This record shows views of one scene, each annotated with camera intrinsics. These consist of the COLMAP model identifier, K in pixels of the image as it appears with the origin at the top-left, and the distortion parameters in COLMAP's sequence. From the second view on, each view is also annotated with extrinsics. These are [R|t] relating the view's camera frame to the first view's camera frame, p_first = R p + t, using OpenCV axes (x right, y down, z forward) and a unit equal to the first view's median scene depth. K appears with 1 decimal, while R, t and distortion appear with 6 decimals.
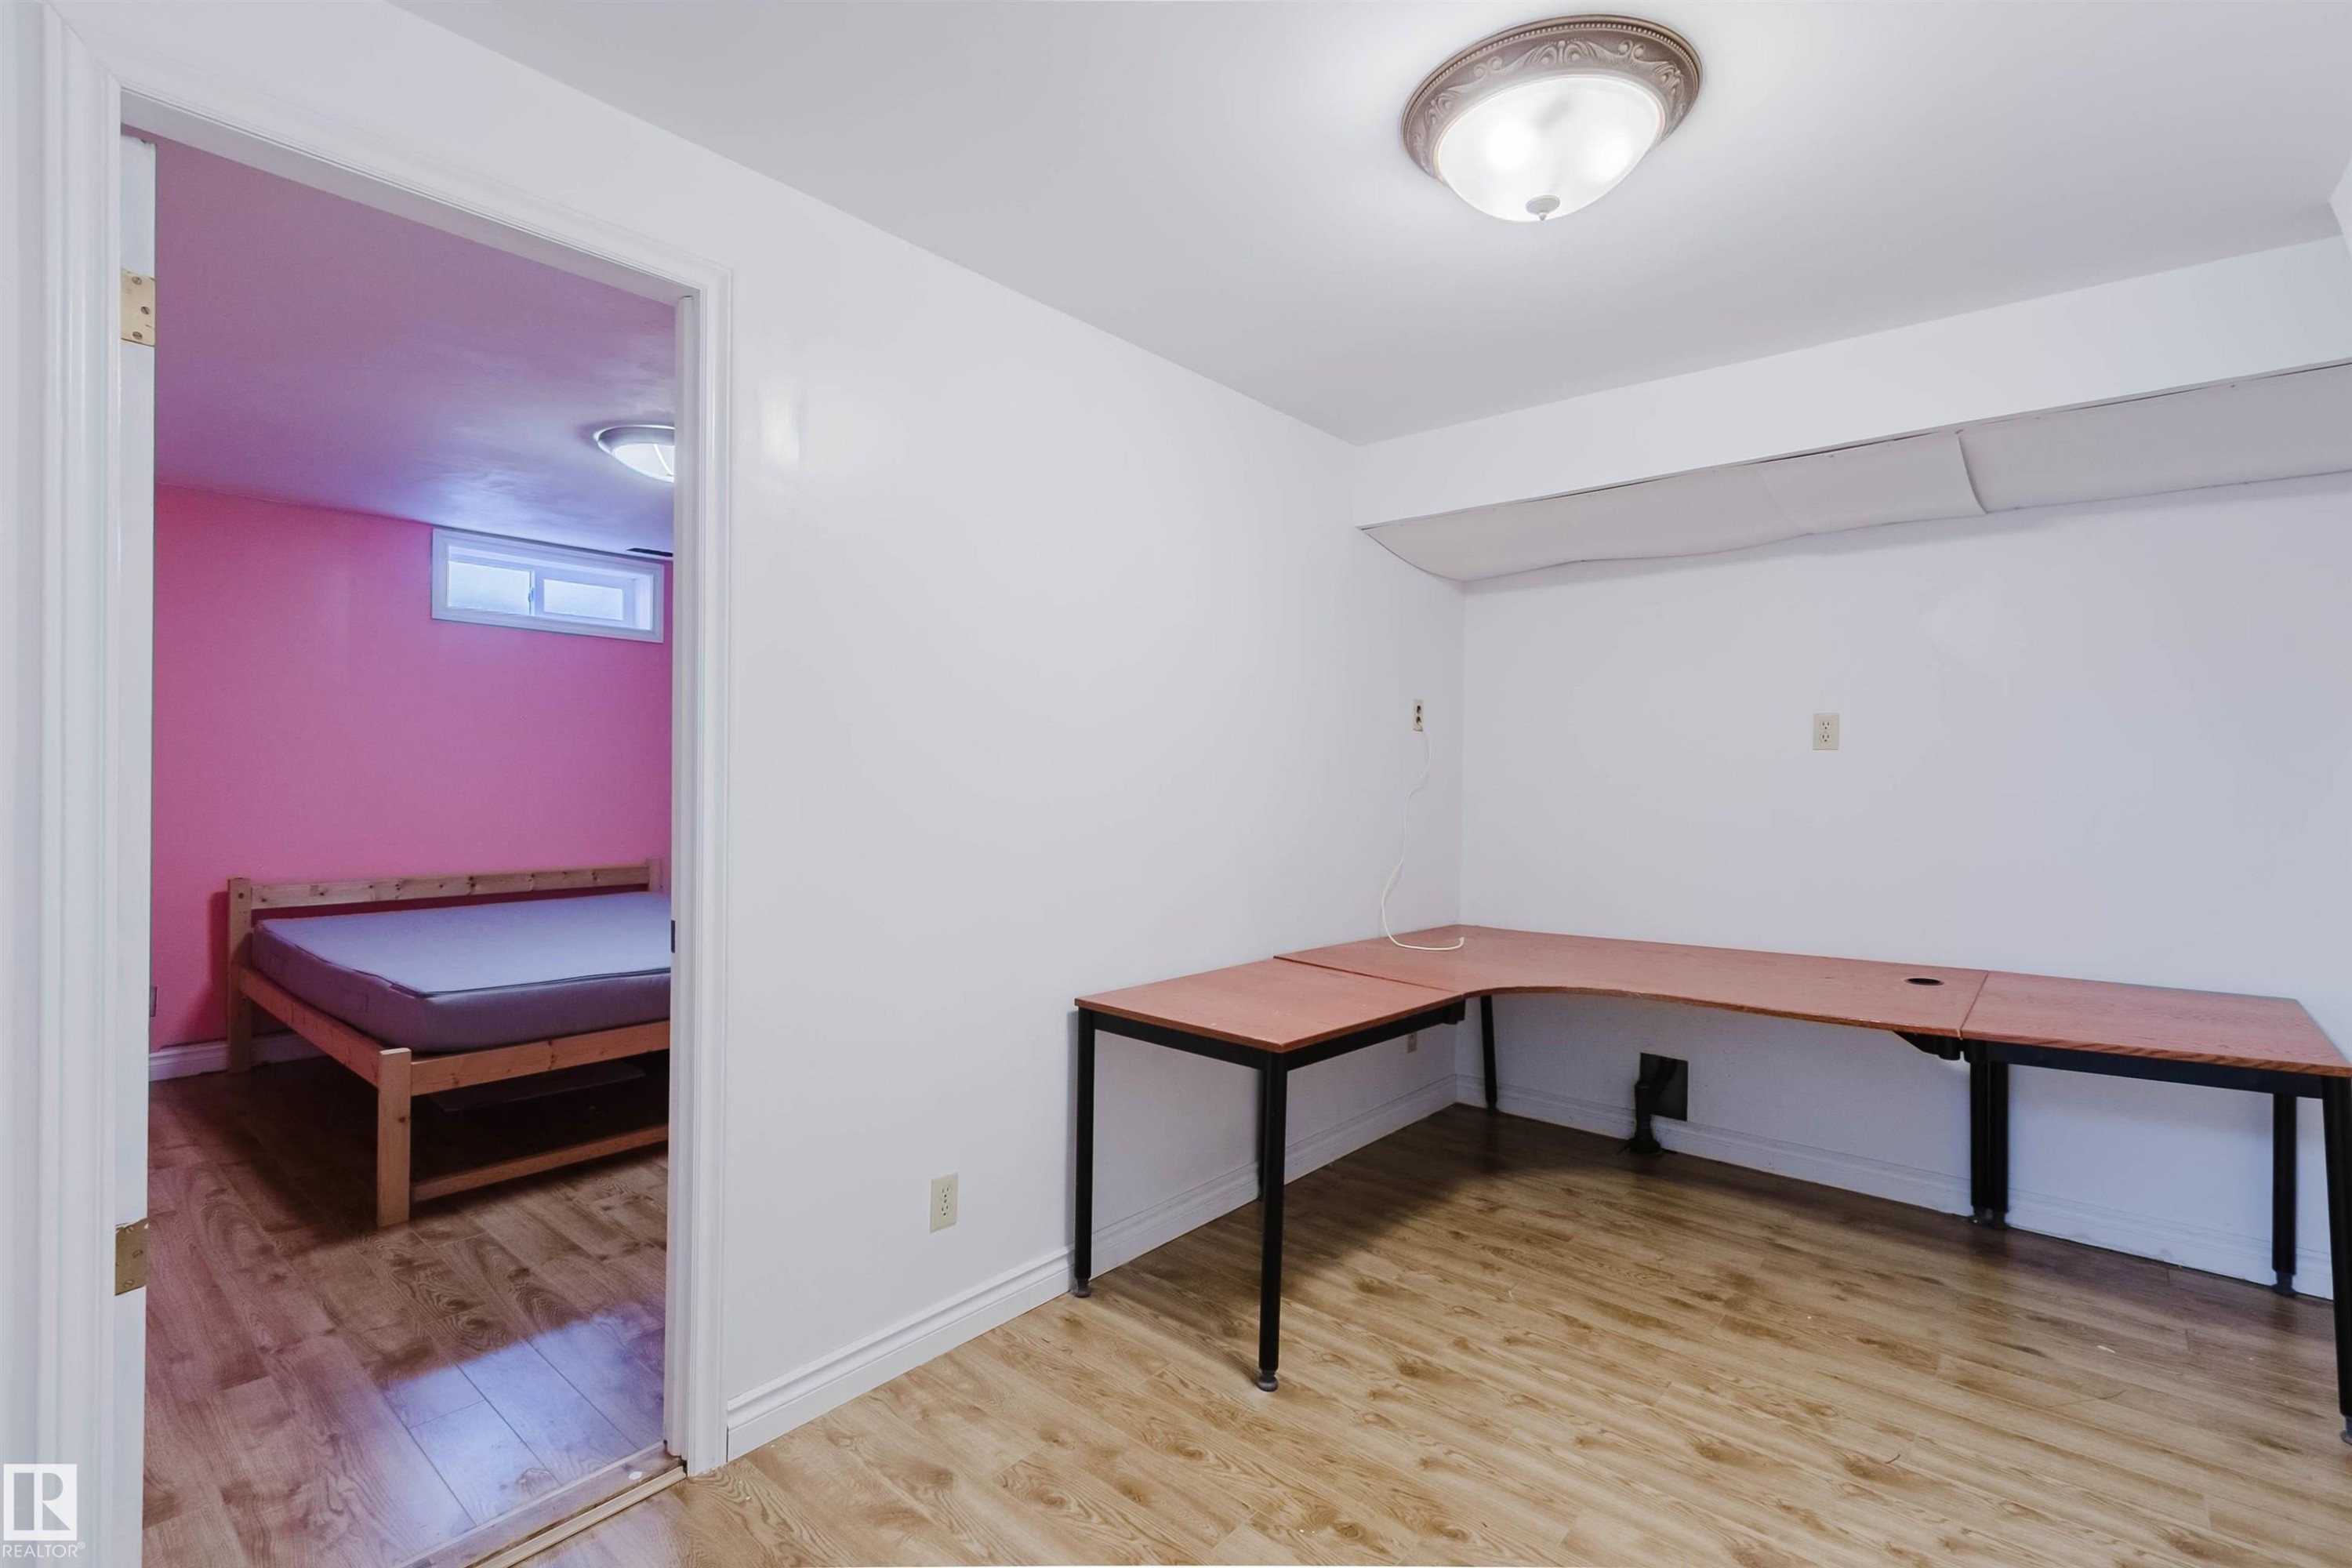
lens RADIAL K [[1064.7, 0, 1174.1], [0, 1064.7, 775.3], [0, 0, 1]] dist [0.006076, -0.003924]
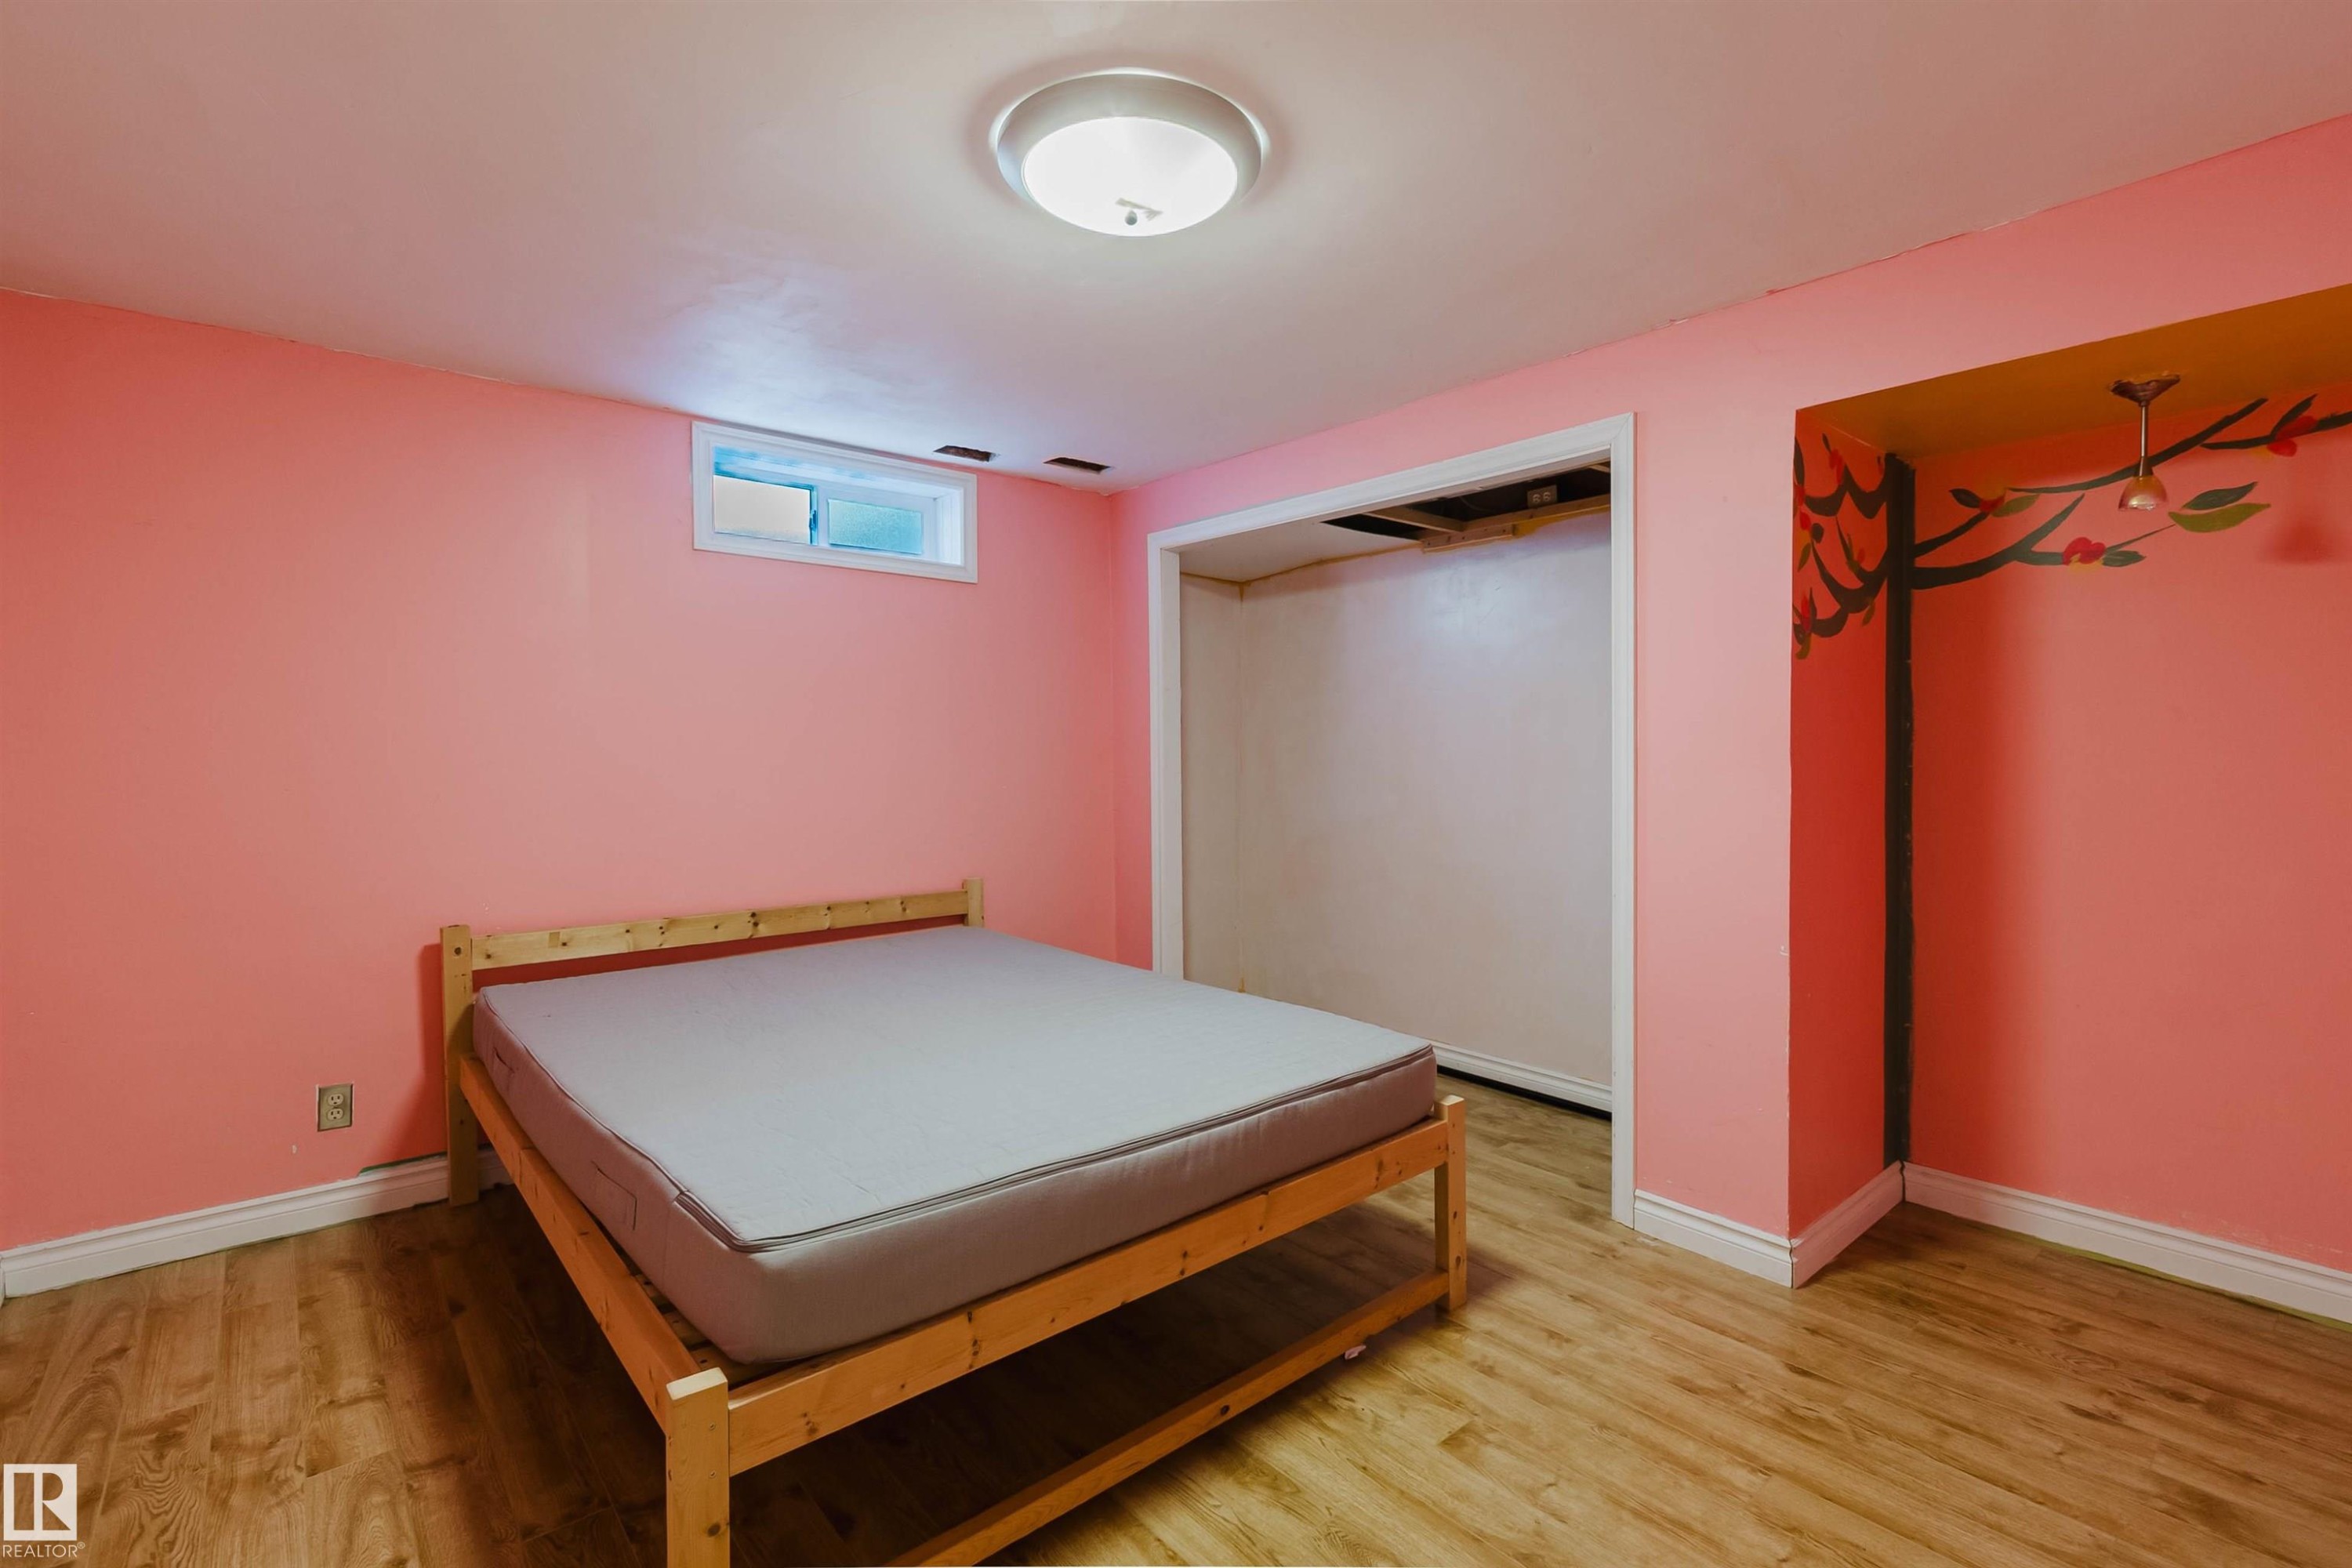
lens RADIAL K [[1064.7, 0, 1174.1], [0, 1064.7, 775.3], [0, 0, 1]] dist [0.006076, -0.003924]
pose [[0.986784, -0.012612, -0.161548, -0.297699], [0.016170, 0.999654, 0.020729, -0.007225], [0.161231, -0.023067, 0.986647, 0.387734]]
